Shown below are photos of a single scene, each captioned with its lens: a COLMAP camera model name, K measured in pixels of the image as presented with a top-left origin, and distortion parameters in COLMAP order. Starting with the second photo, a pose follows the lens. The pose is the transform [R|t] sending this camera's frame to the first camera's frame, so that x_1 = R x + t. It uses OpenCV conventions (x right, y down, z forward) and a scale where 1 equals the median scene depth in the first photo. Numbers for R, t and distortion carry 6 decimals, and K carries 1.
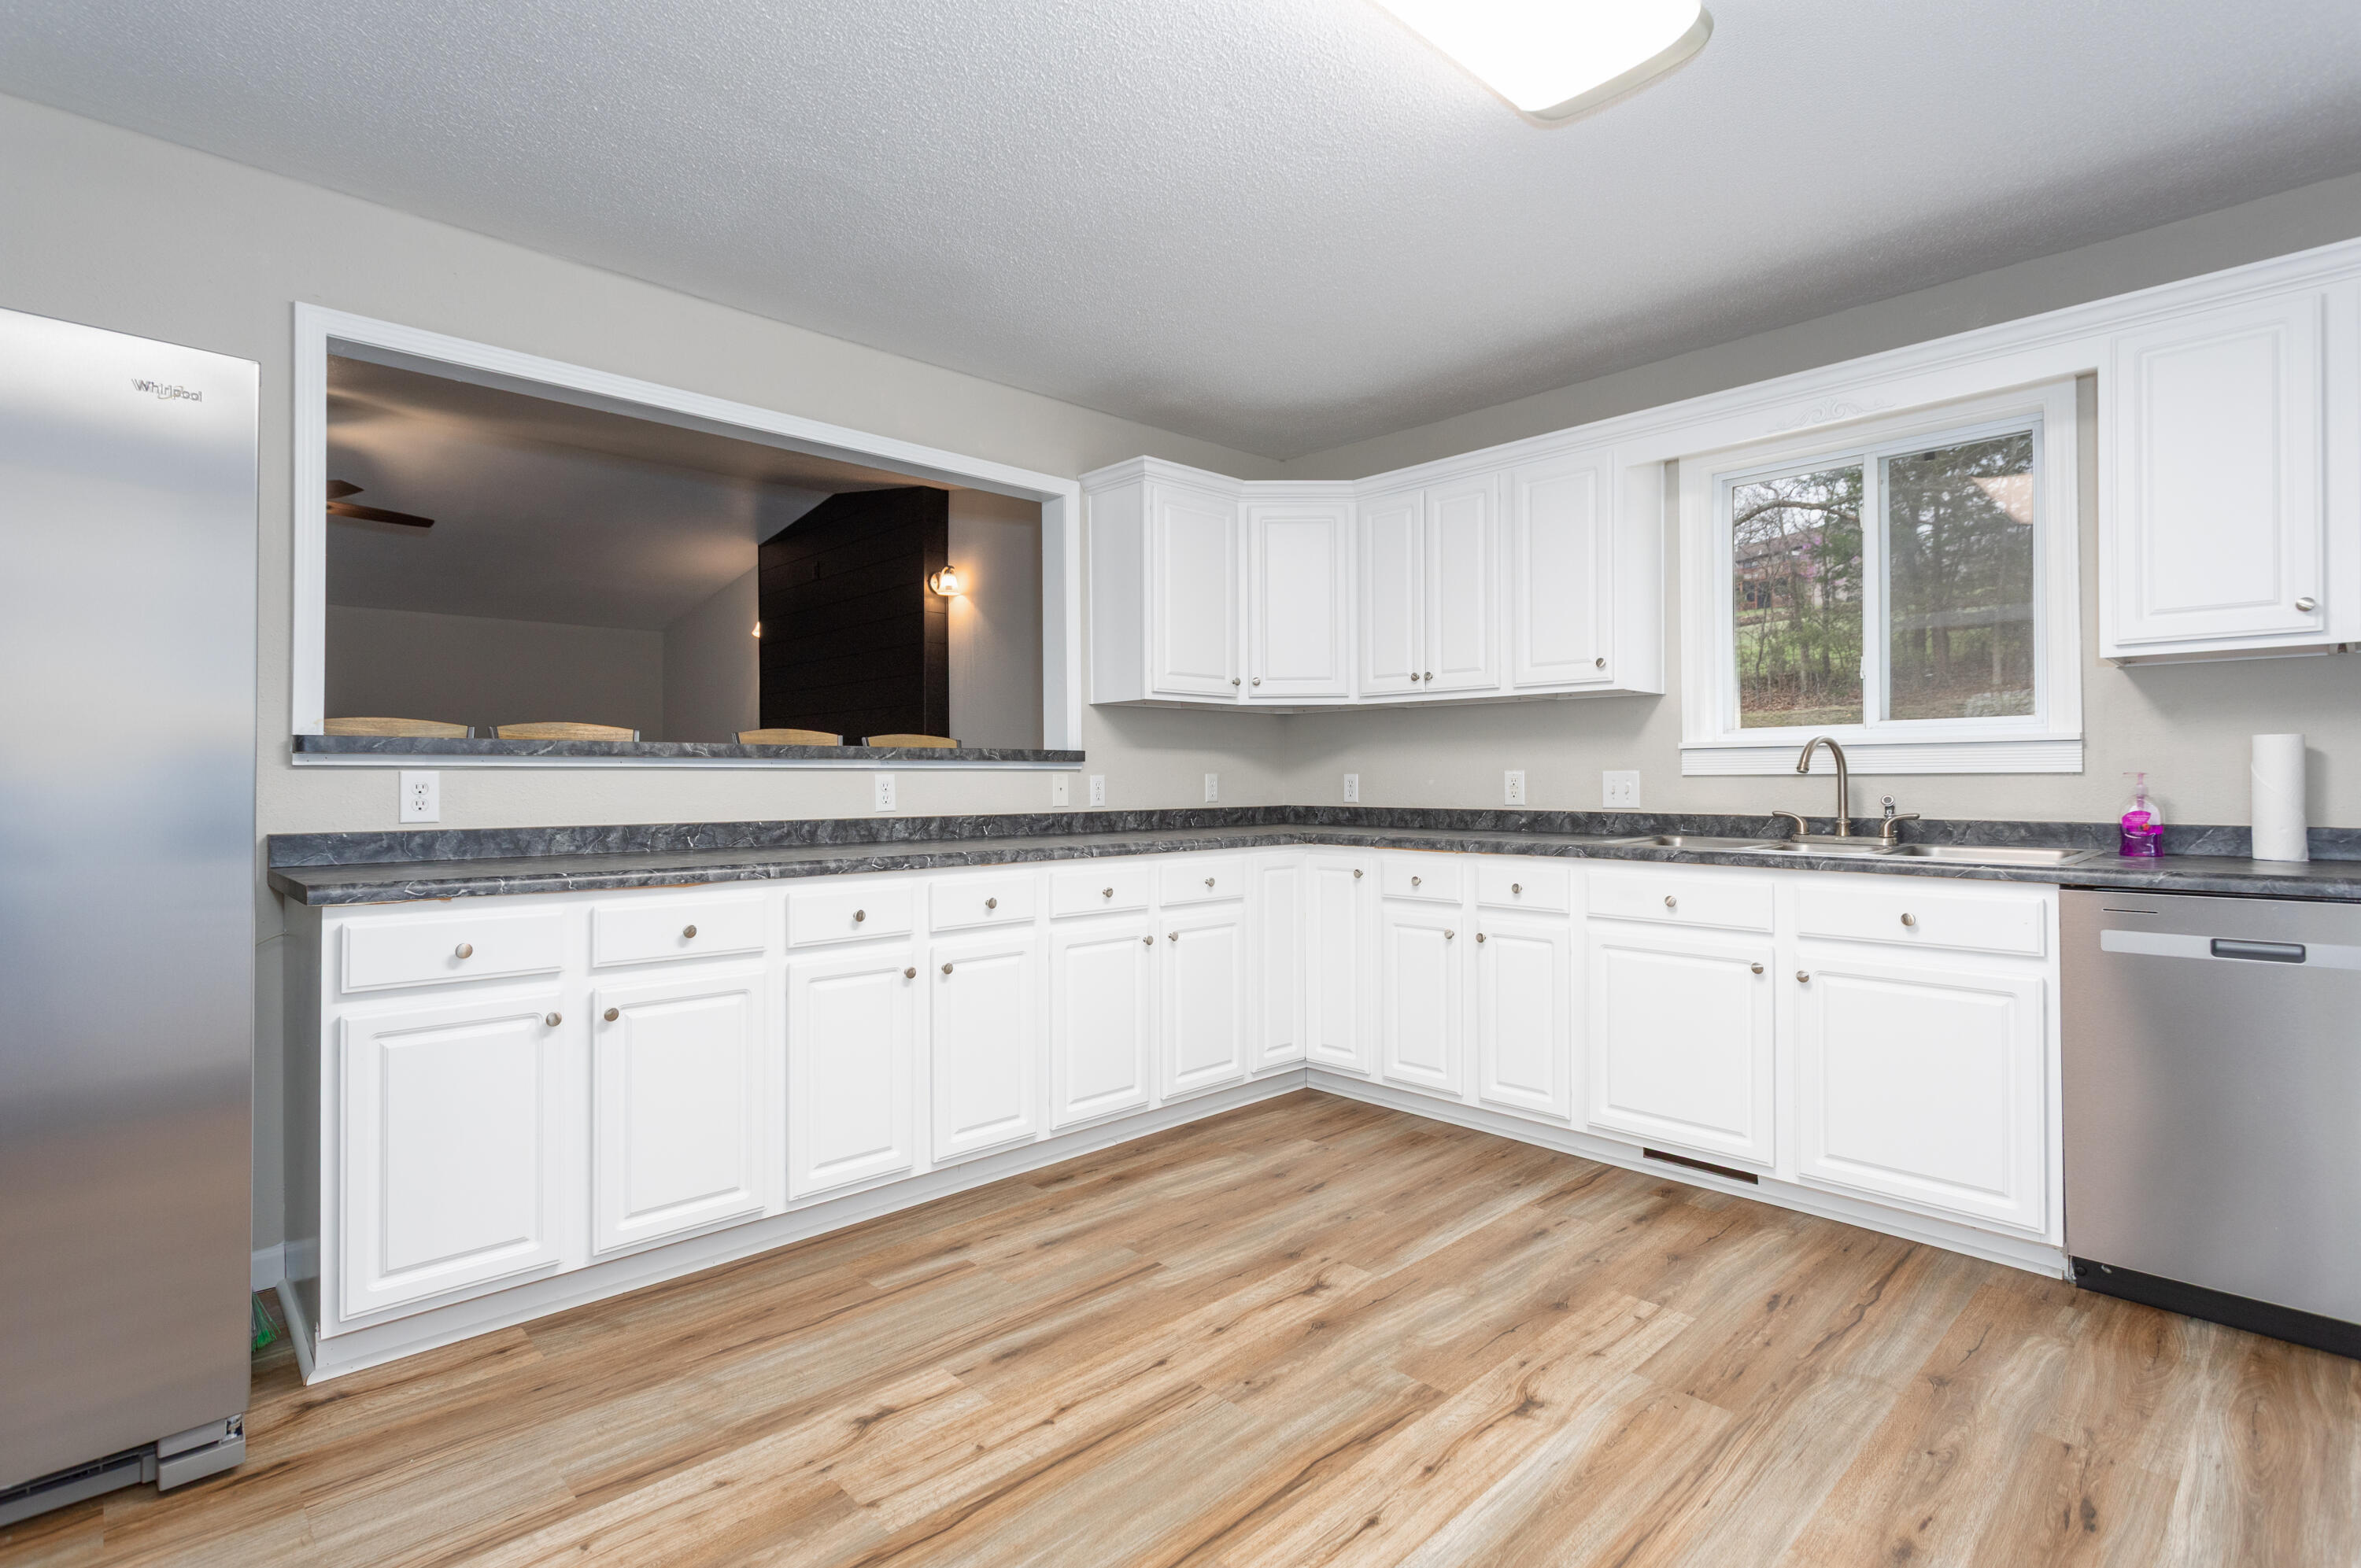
lens RADIAL K [[1148.2, 0, 1180.5], [0, 1148.2, 784.0], [0, 0, 1]] dist [0.021294, -0.000146]
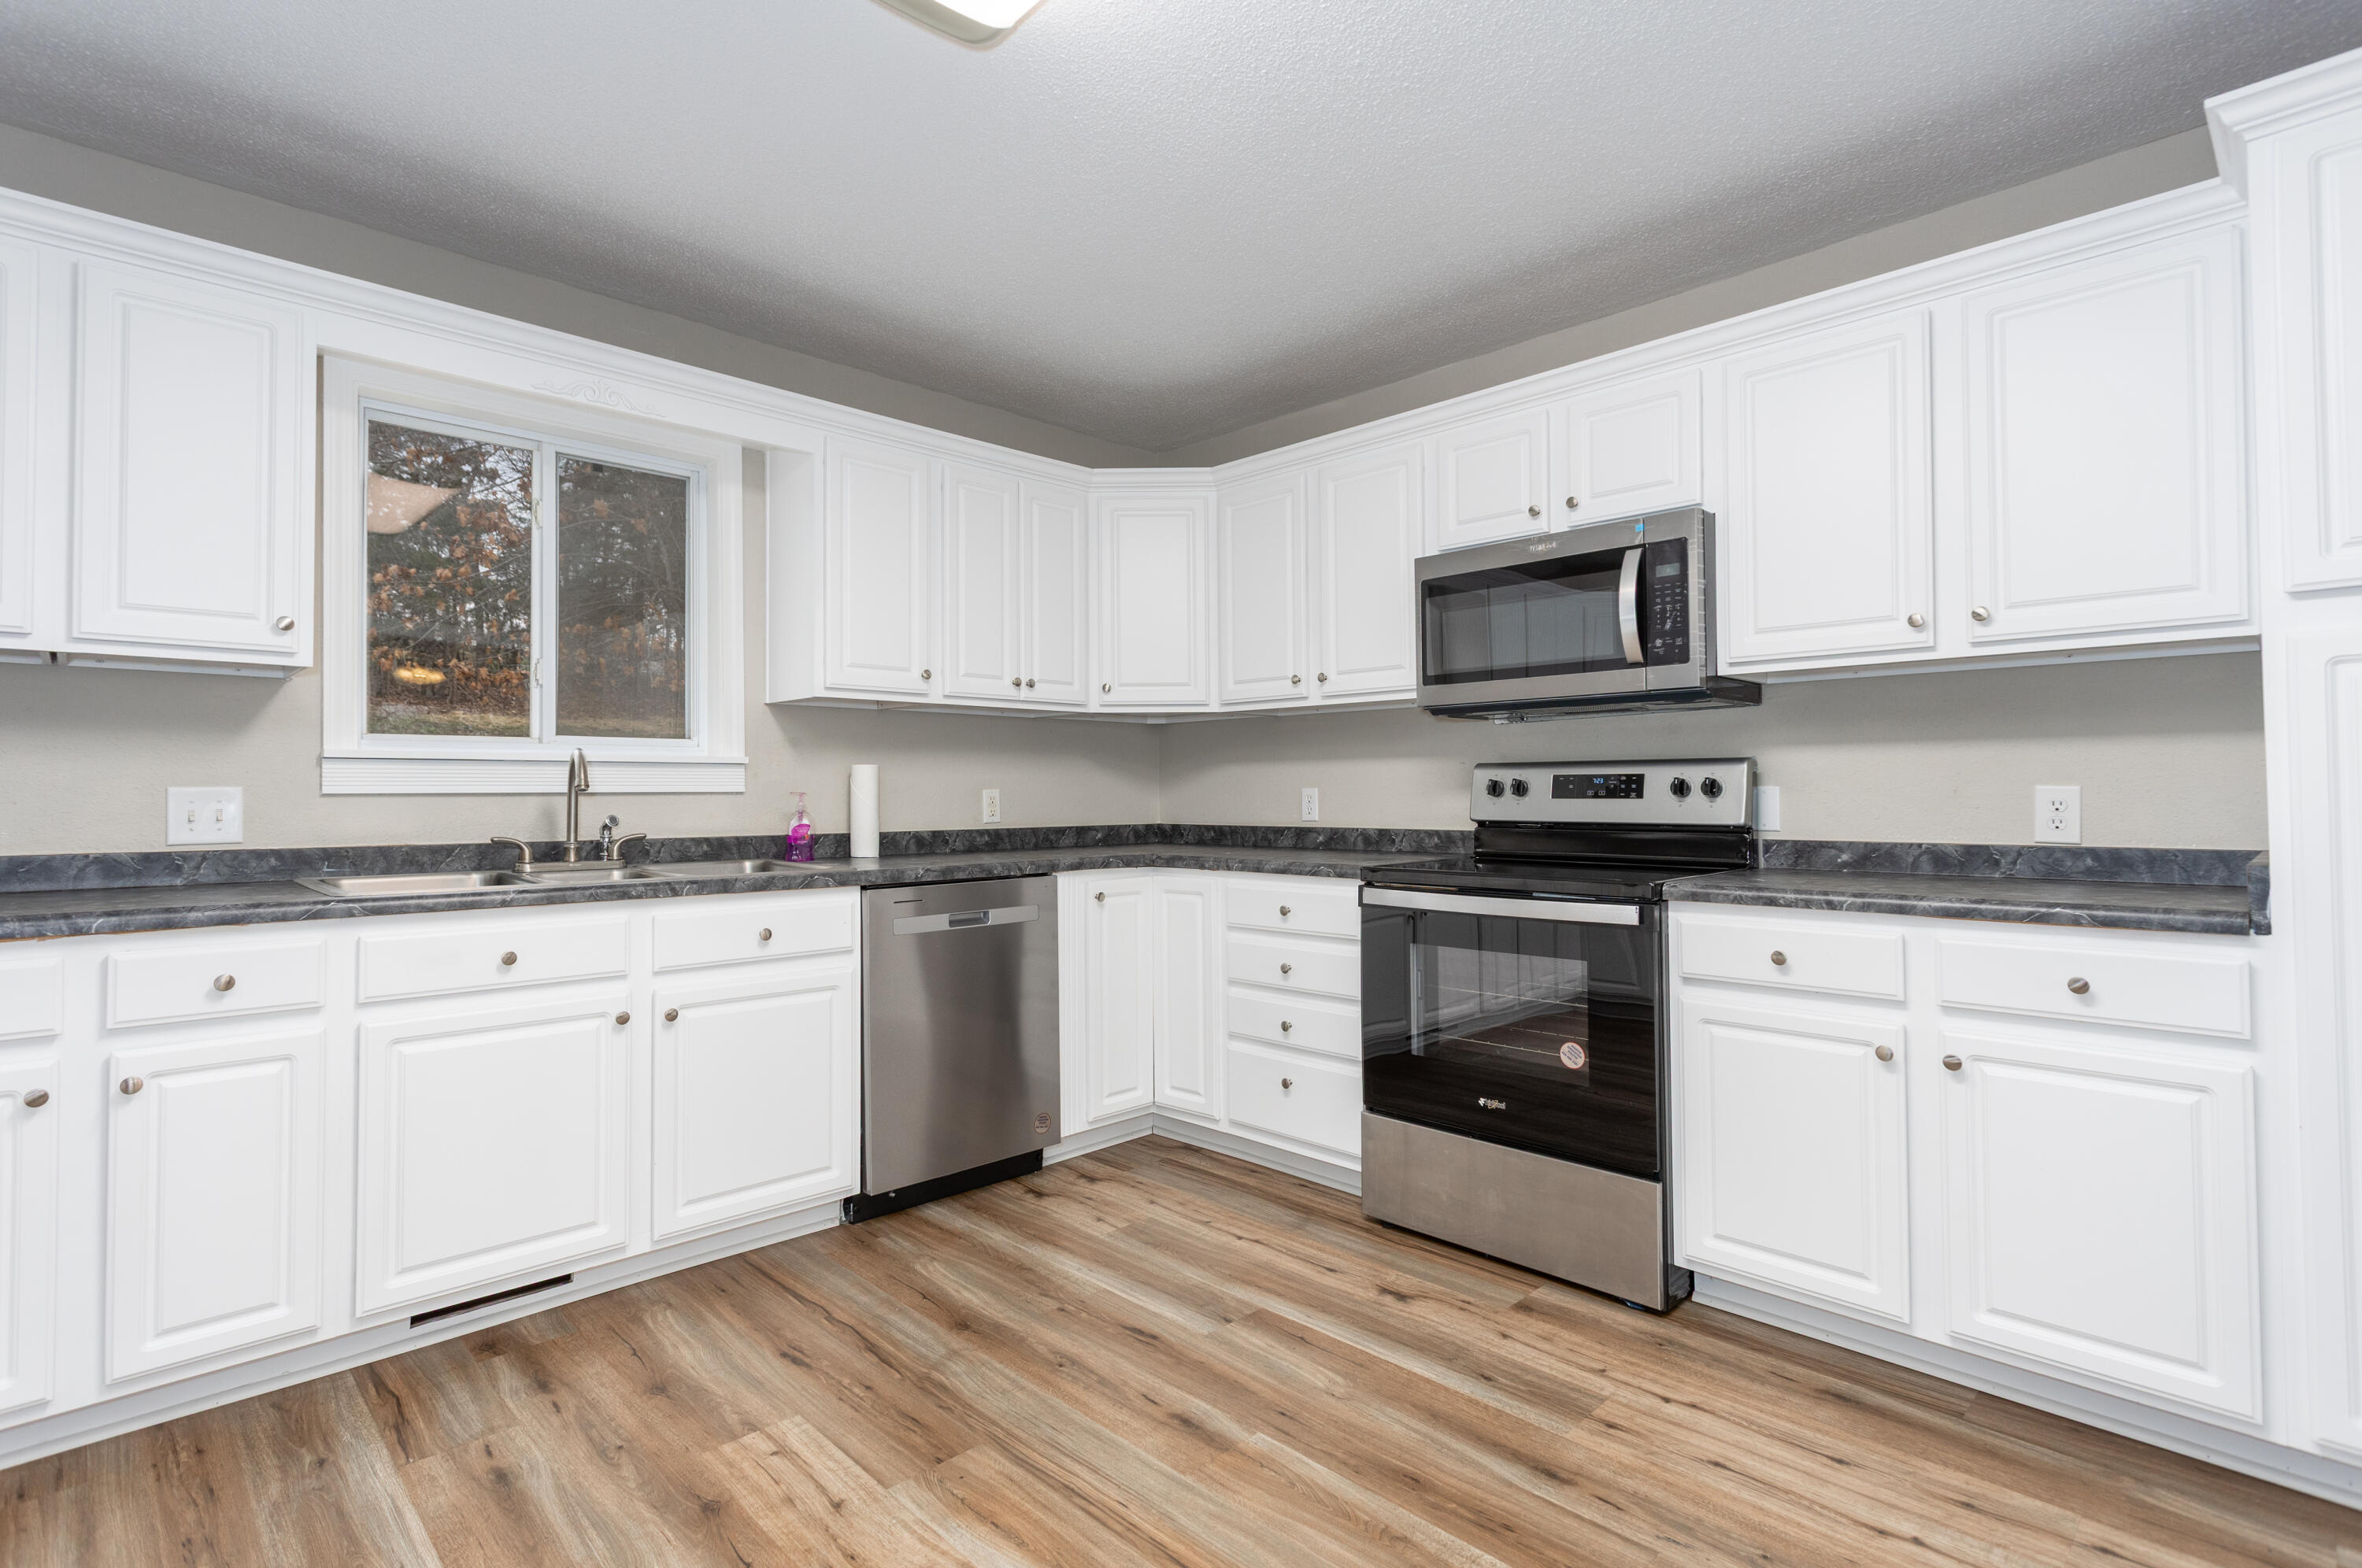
lens RADIAL K [[1117.6, 0, 1181.0], [0, 1117.6, 784.0], [0, 0, 1]] dist [0.000958, 0.000609]
pose [[-0.005920, 0.011706, 0.999914, -0.346108], [0.007759, 0.999902, -0.011660, -0.001825], [-0.999952, 0.007690, -0.006011, 0.609357]]
